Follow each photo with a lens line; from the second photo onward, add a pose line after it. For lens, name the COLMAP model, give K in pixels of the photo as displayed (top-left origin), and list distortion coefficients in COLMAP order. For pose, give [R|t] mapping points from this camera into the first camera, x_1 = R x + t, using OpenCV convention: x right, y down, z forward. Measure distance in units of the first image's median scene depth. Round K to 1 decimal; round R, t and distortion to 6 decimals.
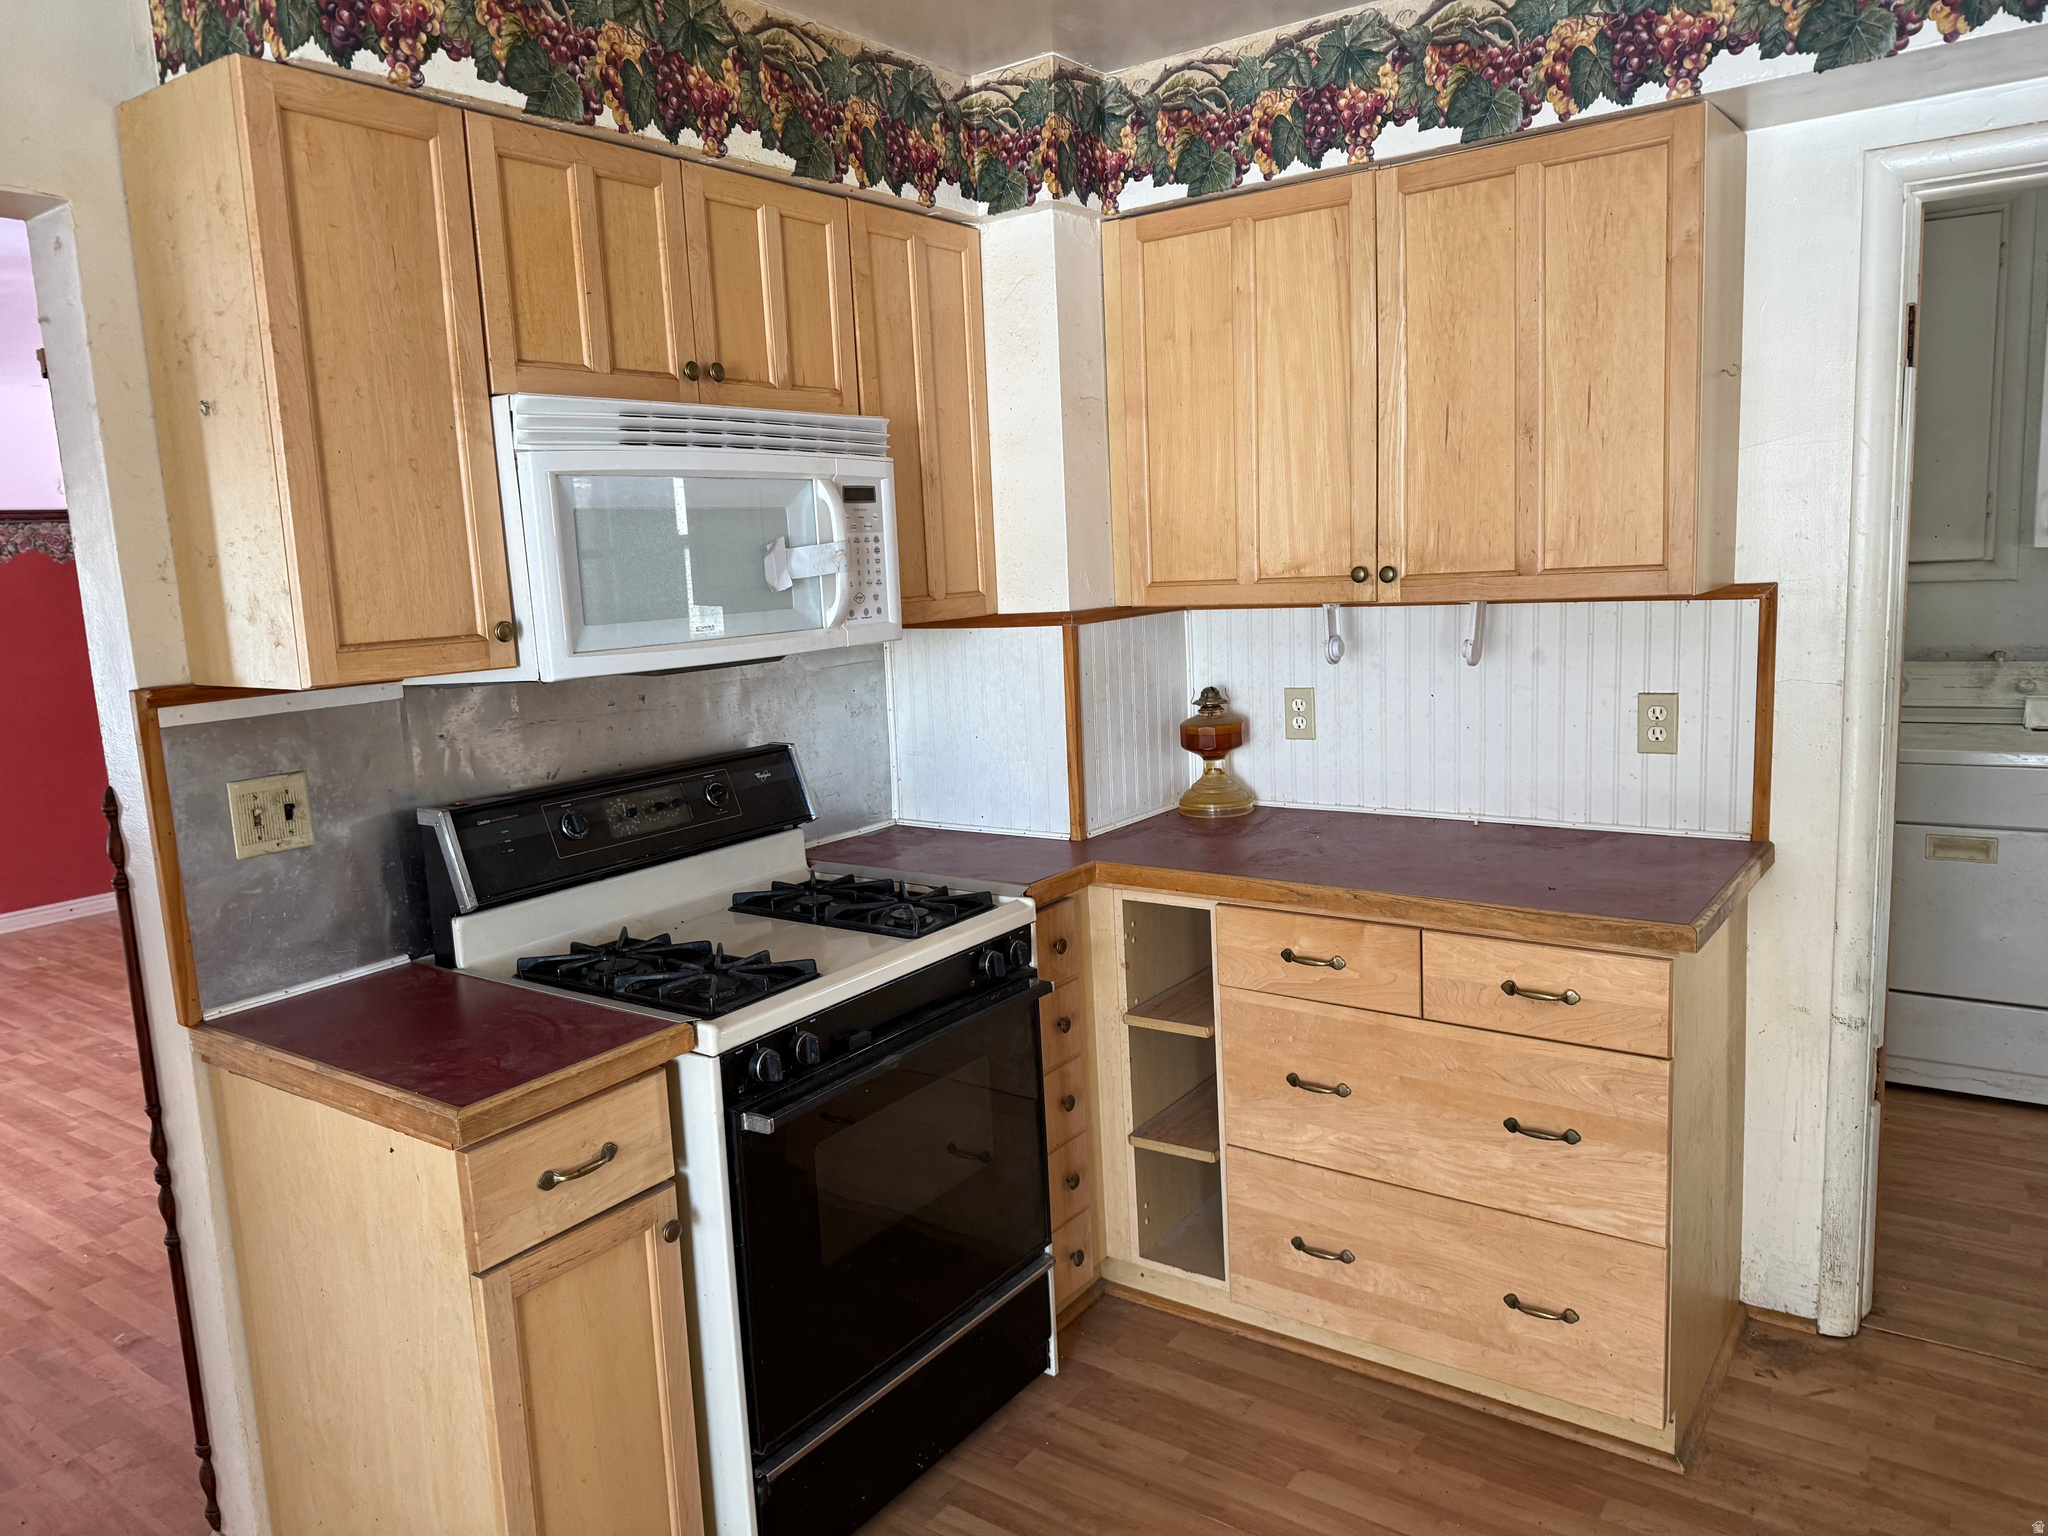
lens RADIAL K [[1443.0, 0, 1014.5], [0, 1443.0, 767.7], [0, 0, 1]] dist [0.034809, -0.035389]
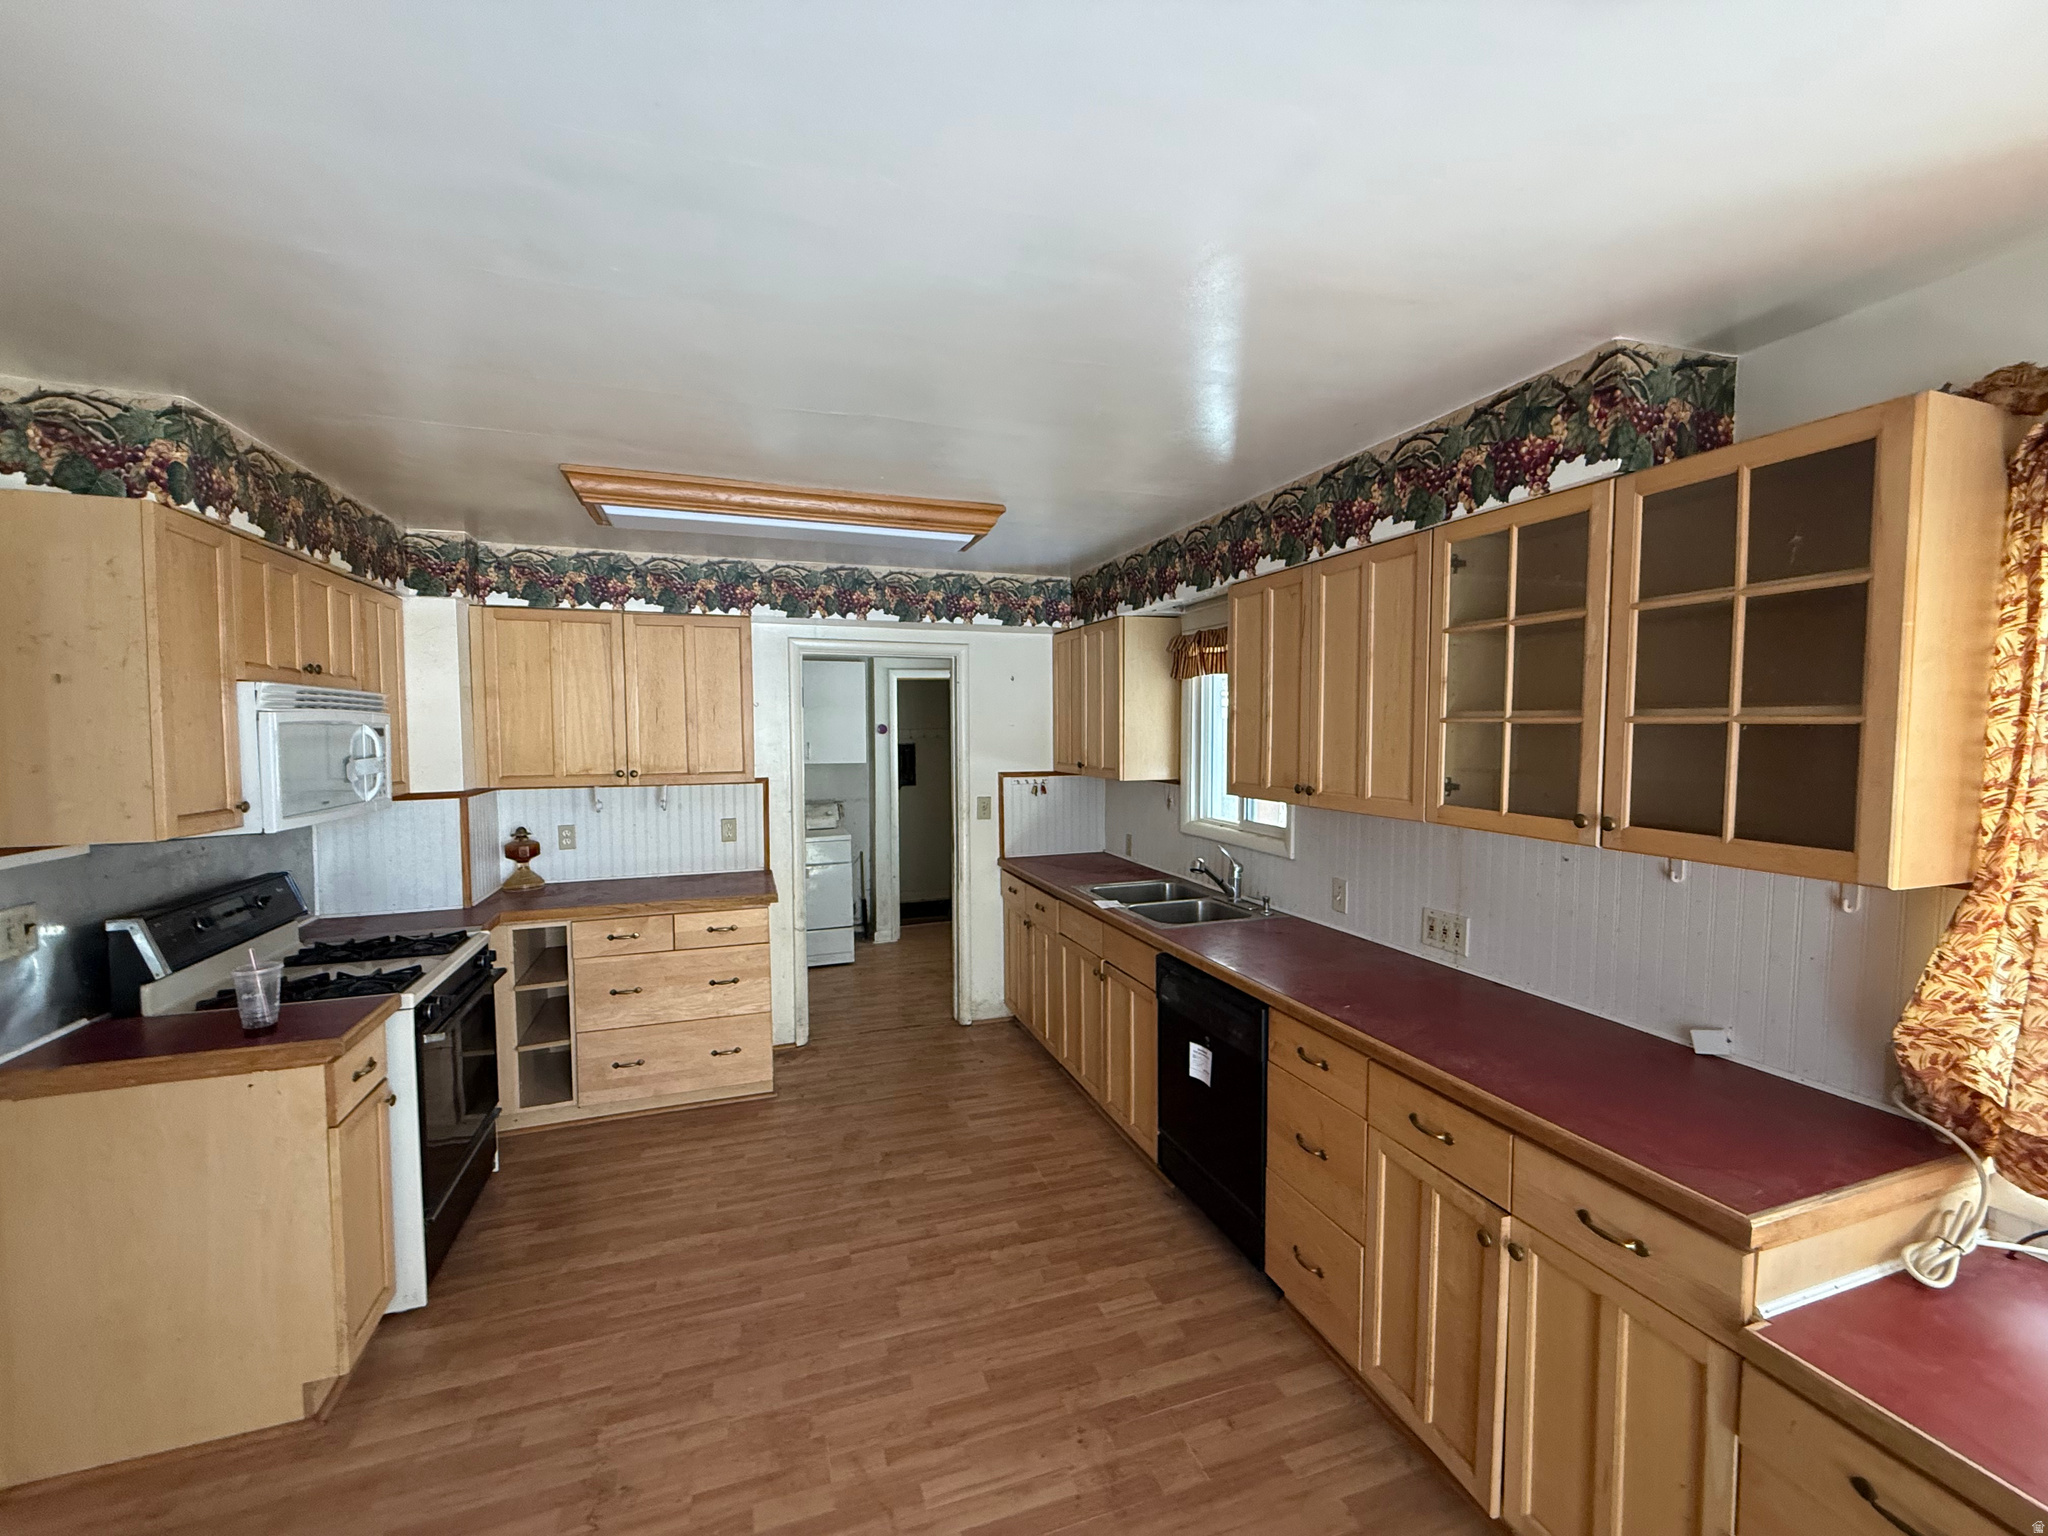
lens RADIAL K [[813.0, 0, 1017.6], [0, 813.0, 769.4], [0, 0, 1]] dist [-0.003612, 0.000222]
pose [[0.571919, 0.004575, 0.820298, -0.508250], [0.103320, 0.991619, -0.077565, 0.031564], [-0.813778, 0.129114, 0.566653, -0.305796]]
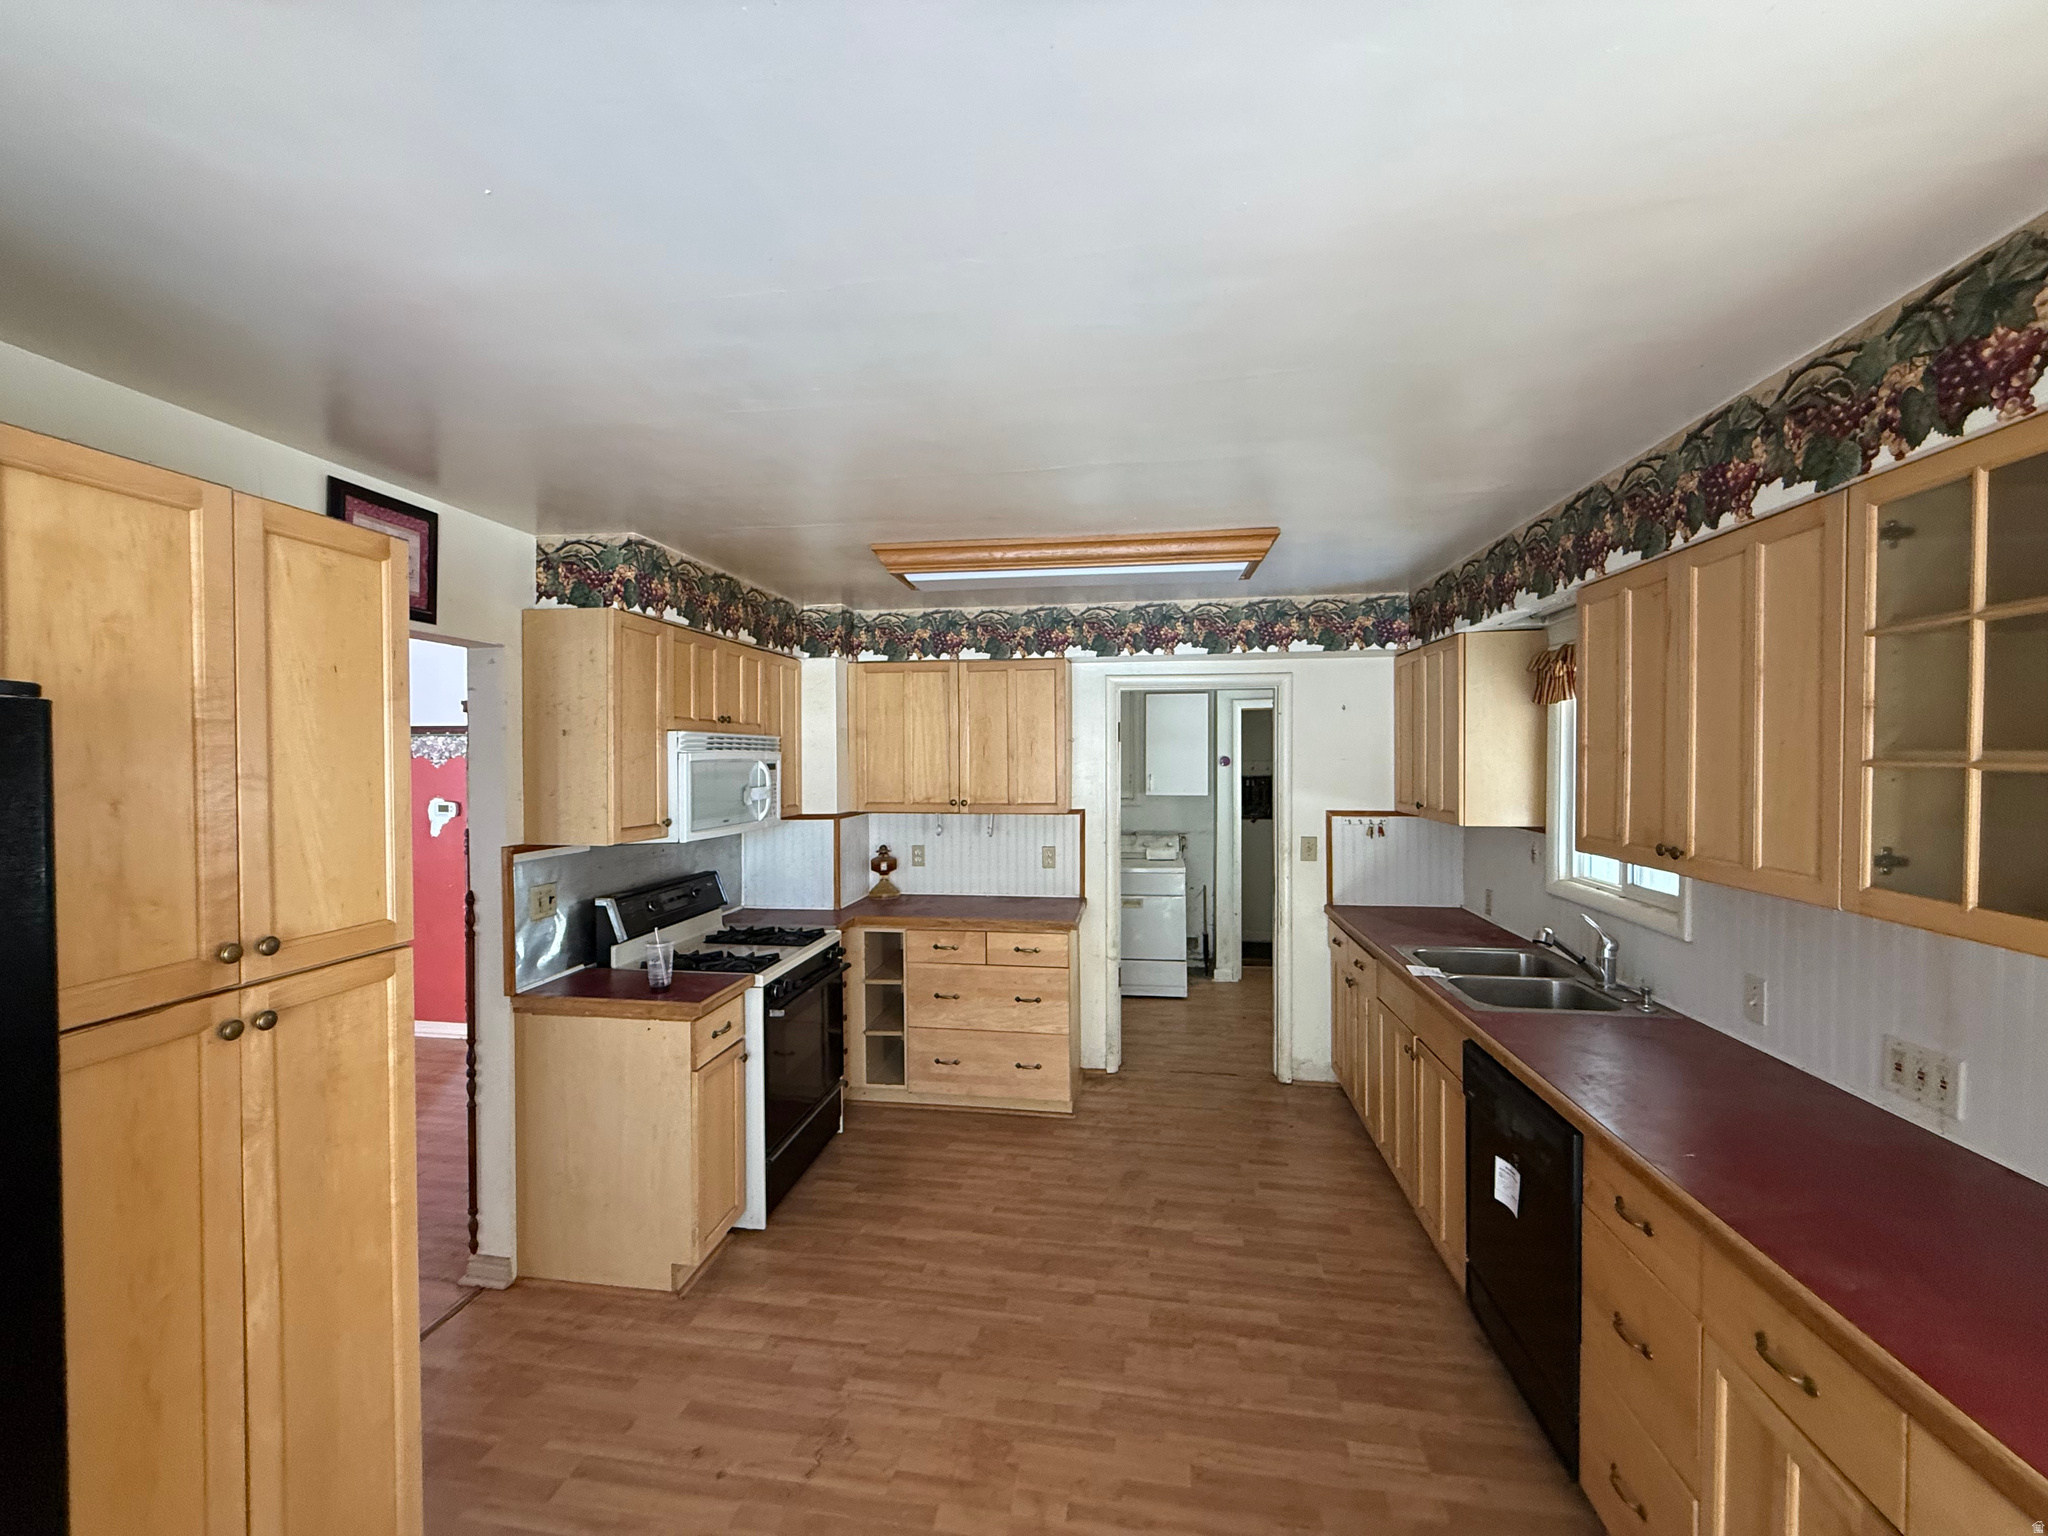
lens RADIAL K [[813.0, 0, 1017.5], [0, 813.0, 768.9], [0, 0, 1]] dist [-0.003612, 0.000222]
pose [[0.888801, 0.038451, 0.456678, -0.368539], [0.031828, 0.988889, -0.145207, 0.029680], [-0.457188, 0.143595, 0.877701, -0.417845]]
